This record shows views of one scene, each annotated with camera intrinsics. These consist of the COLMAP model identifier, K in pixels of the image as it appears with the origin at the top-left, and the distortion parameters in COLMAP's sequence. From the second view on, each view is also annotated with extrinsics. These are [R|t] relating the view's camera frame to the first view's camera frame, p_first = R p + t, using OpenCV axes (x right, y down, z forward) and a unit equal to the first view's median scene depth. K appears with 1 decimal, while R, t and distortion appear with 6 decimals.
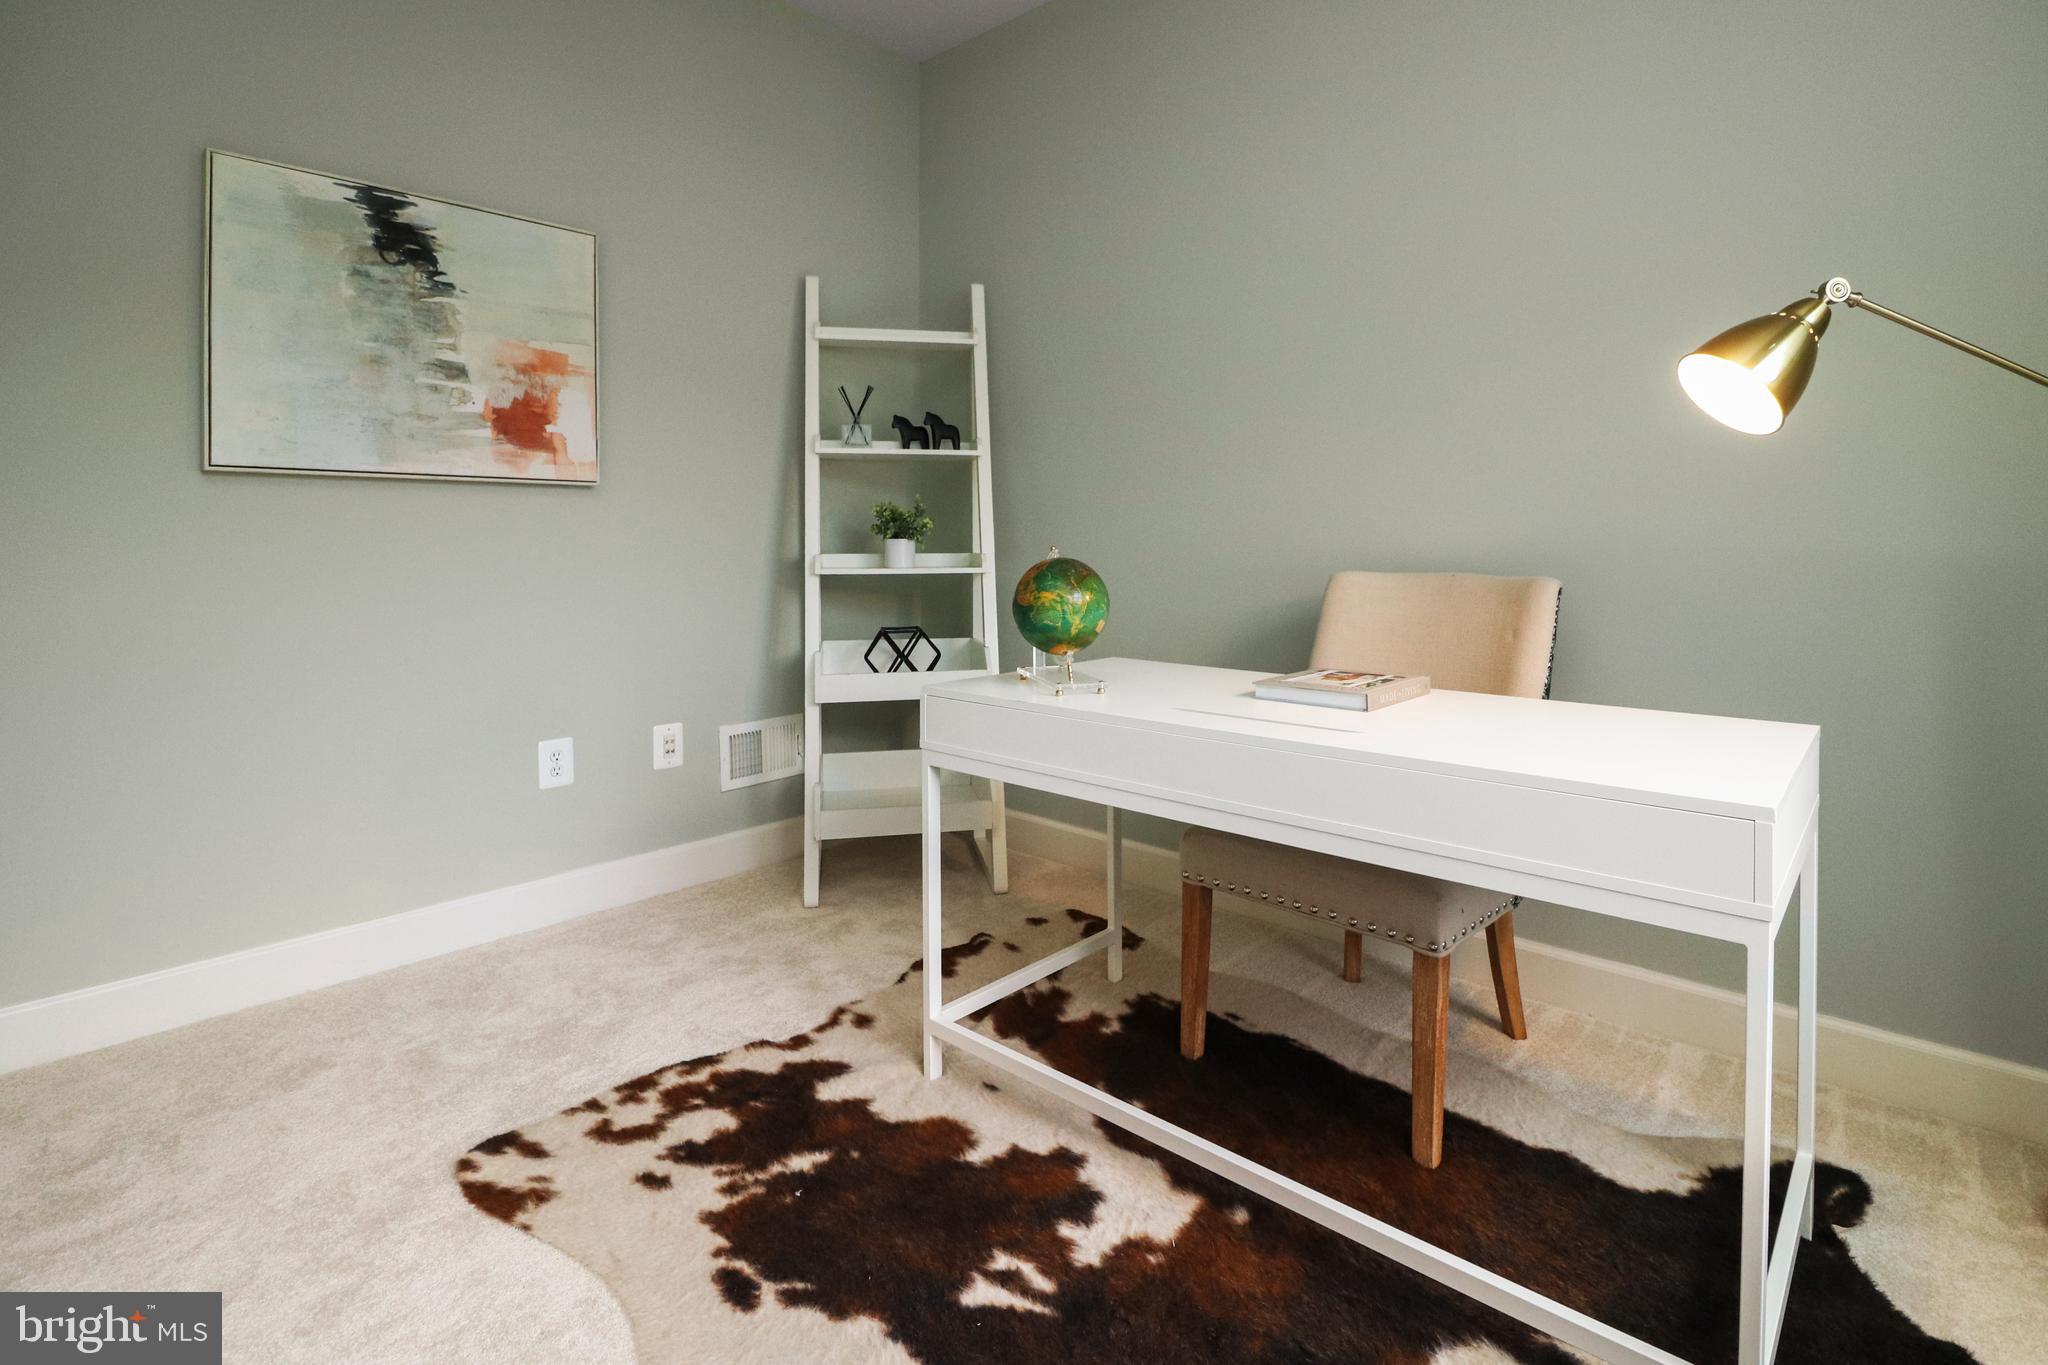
lens RADIAL K [[998.9, 0, 1023.0], [0, 998.9, 547.8], [0, 0, 1]] dist [-0.002685, -0.000434]
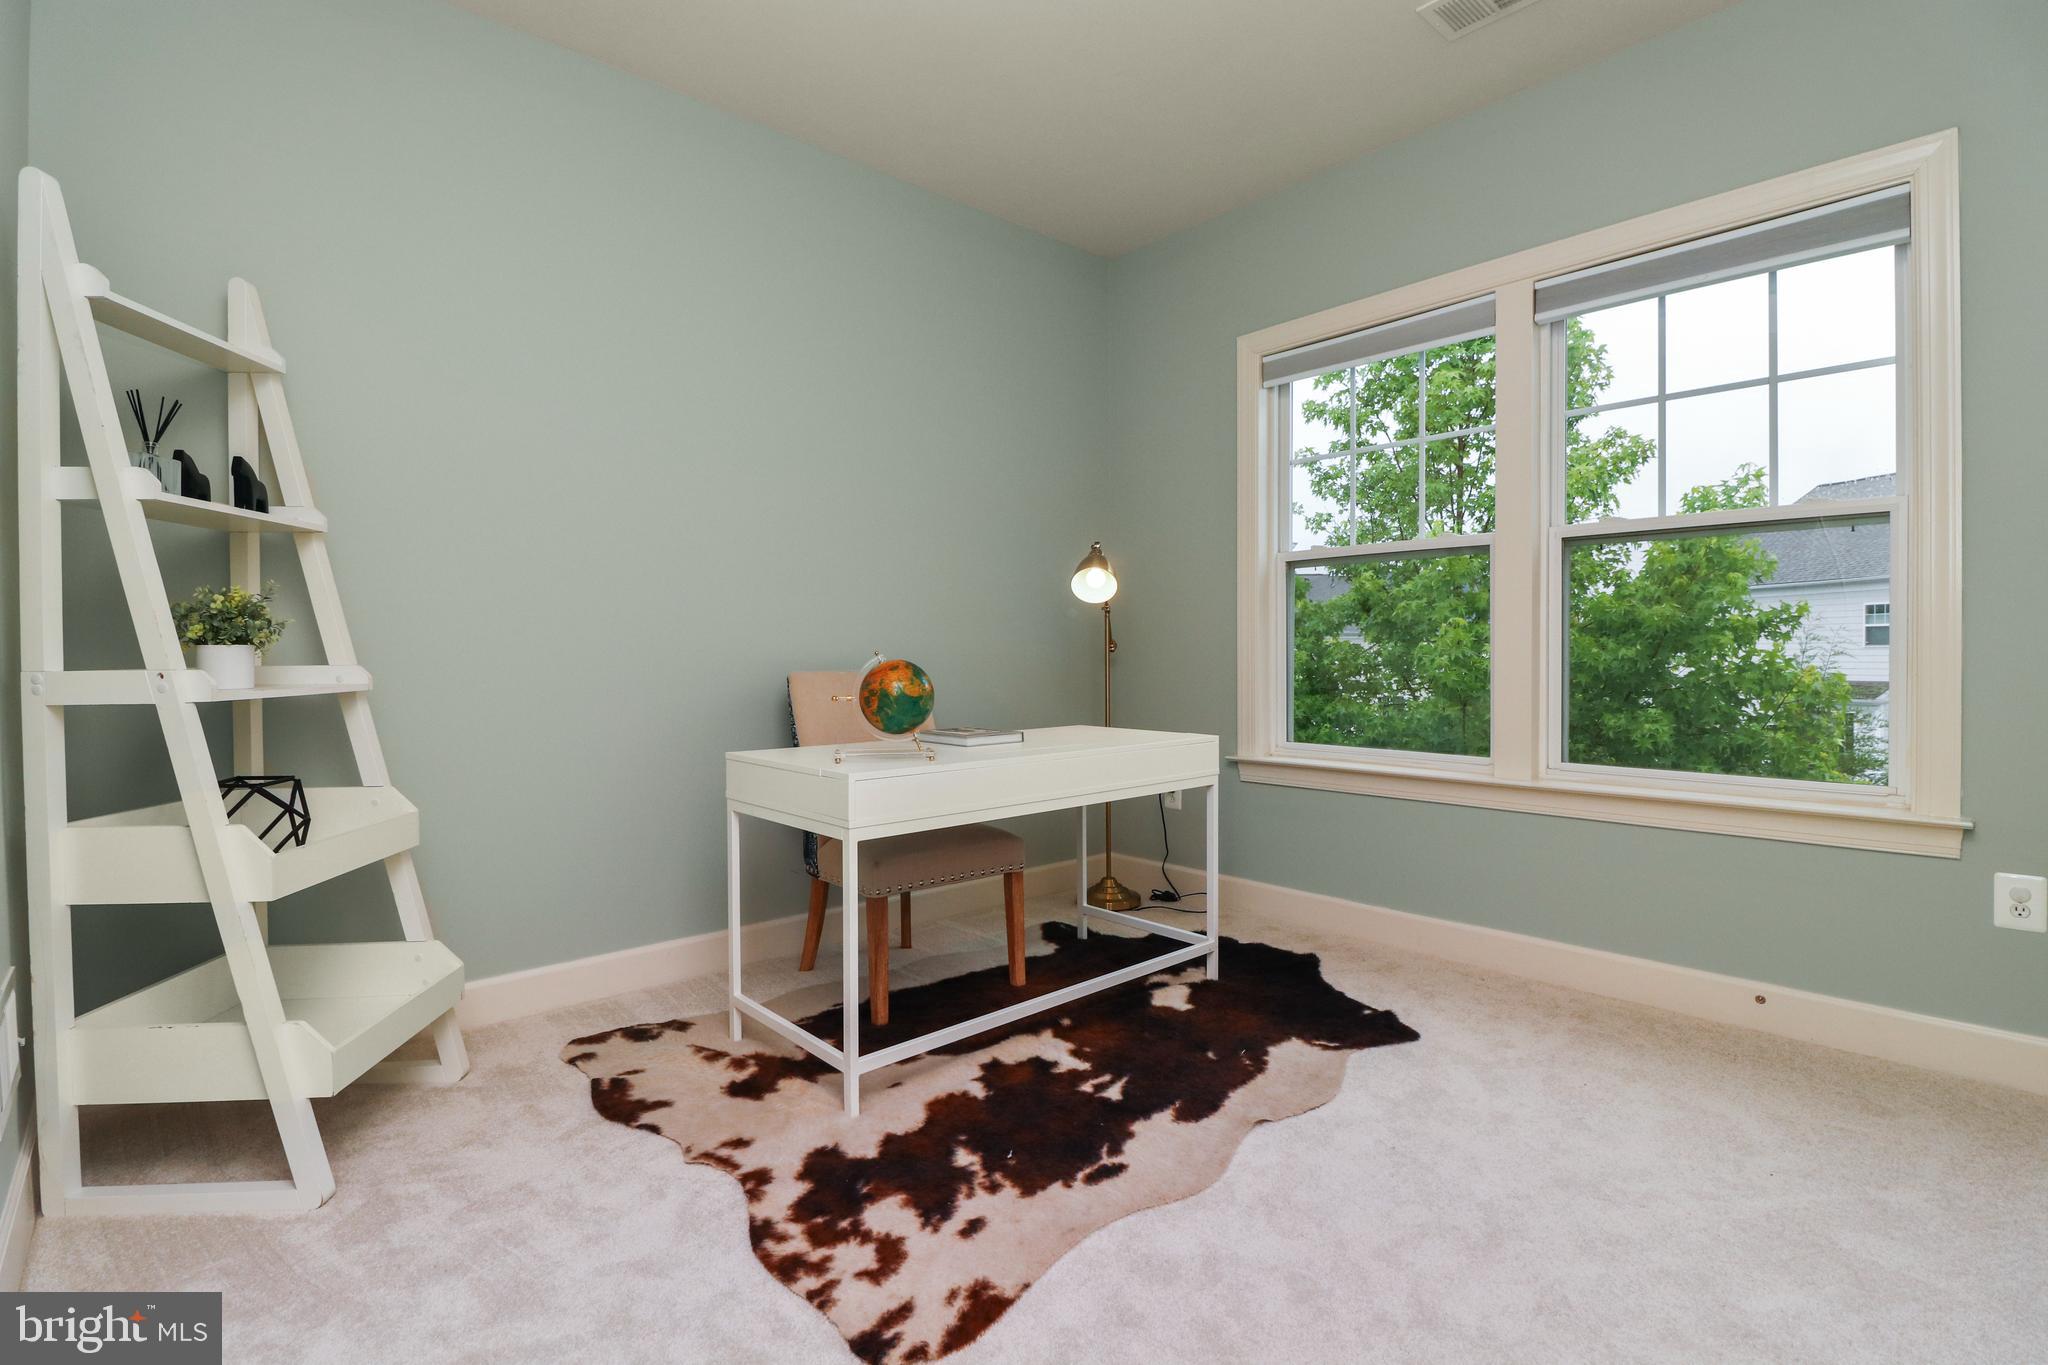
lens RADIAL K [[963.7, 0, 1024.0], [0, 963.7, 682.5], [0, 0, 1]] dist [-0.001327, -0.000453]
pose [[0.100384, -0.033125, 0.994397, -0.836638], [0.008189, 0.999439, 0.032466, -0.004054], [-0.994915, 0.004884, 0.100599, 0.492780]]
